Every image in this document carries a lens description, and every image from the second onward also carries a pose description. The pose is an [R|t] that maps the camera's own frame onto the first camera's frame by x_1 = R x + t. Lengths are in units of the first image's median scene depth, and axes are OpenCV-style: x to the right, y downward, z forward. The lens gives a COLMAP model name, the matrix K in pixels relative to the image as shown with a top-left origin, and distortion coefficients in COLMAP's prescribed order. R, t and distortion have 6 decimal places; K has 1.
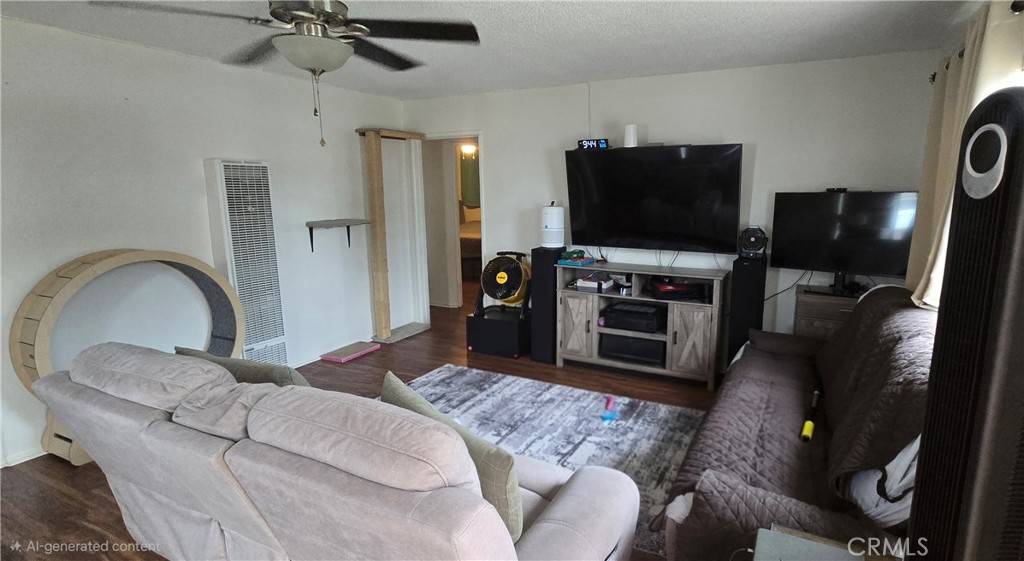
lens RADIAL K [[476.2, 0, 512.0], [0, 476.2, 280.5], [0, 0, 1]] dist [-0.001108, -0.000033]
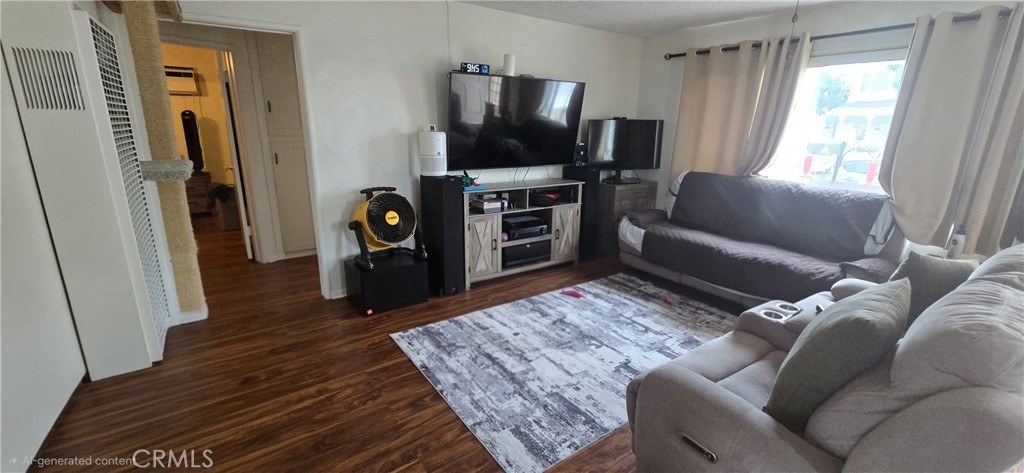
lens RADIAL K [[428.1, 0, 512.0], [0, 428.1, 236.5], [0, 0, 1]] dist [-0.000445, -0.000065]
pose [[0.473331, -0.217252, 0.853674, -0.644755], [0.147684, 0.974964, 0.166234, -0.076475], [-0.868417, 0.047390, 0.493565, 0.493623]]
